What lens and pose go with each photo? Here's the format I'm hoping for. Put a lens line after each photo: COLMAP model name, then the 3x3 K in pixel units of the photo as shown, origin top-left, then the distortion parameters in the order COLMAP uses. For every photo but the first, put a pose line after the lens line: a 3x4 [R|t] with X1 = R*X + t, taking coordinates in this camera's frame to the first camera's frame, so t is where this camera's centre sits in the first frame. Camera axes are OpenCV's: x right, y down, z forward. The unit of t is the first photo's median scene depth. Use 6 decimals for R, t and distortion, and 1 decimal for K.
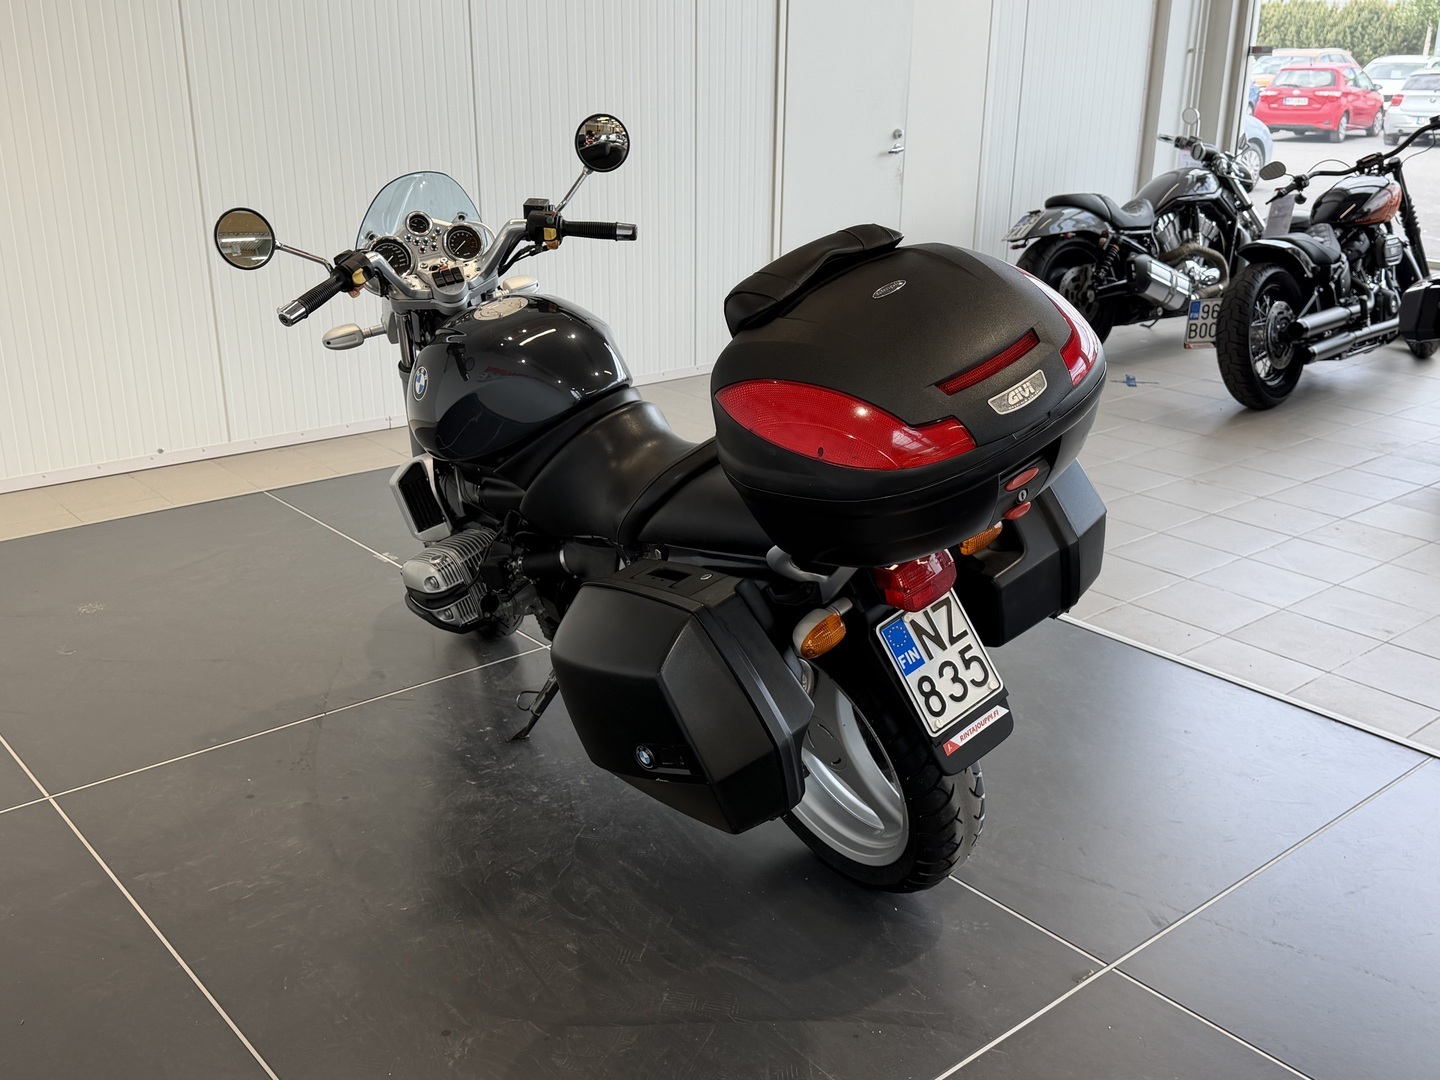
lens RADIAL K [[1443.9, 0, 720.0], [0, 1443.9, 540.0], [0, 0, 1]] dist [0.166289, -0.006205]
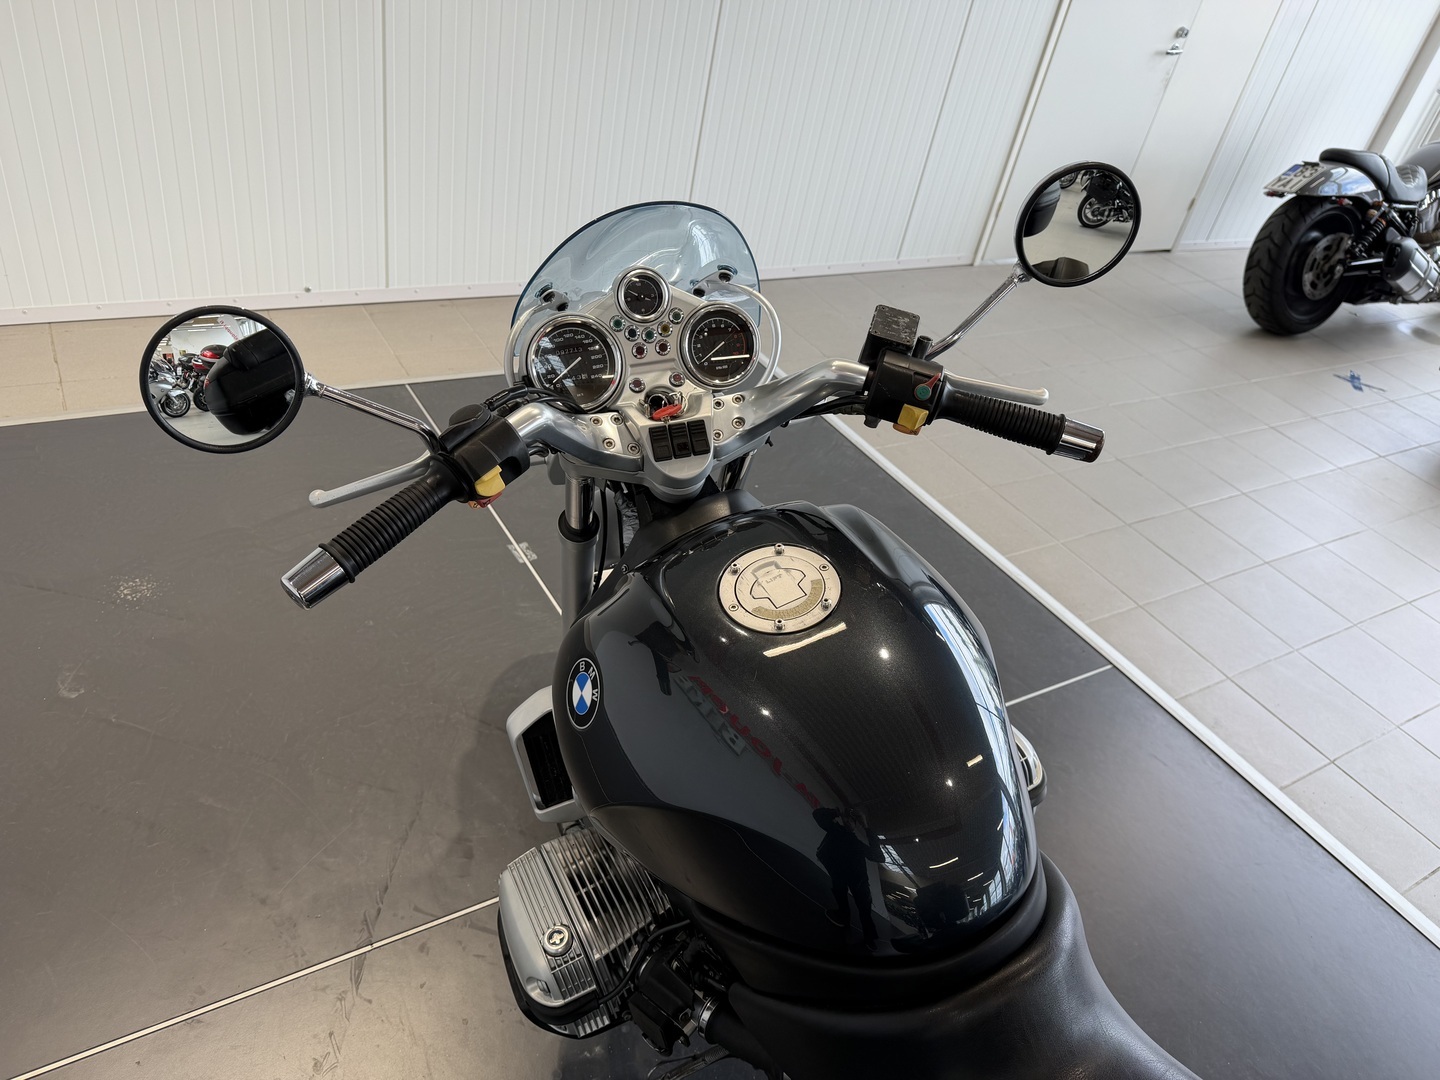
lens RADIAL K [[1008.8, 0, 720.0], [0, 1008.8, 540.0], [0, 0, 1]] dist [0.130943, -0.133348]
pose [[0.975074, 0.220938, -0.020406, -0.154439], [-0.206545, 0.937437, 0.280269, -0.239922], [0.081052, -0.269068, 0.959705, 0.647825]]
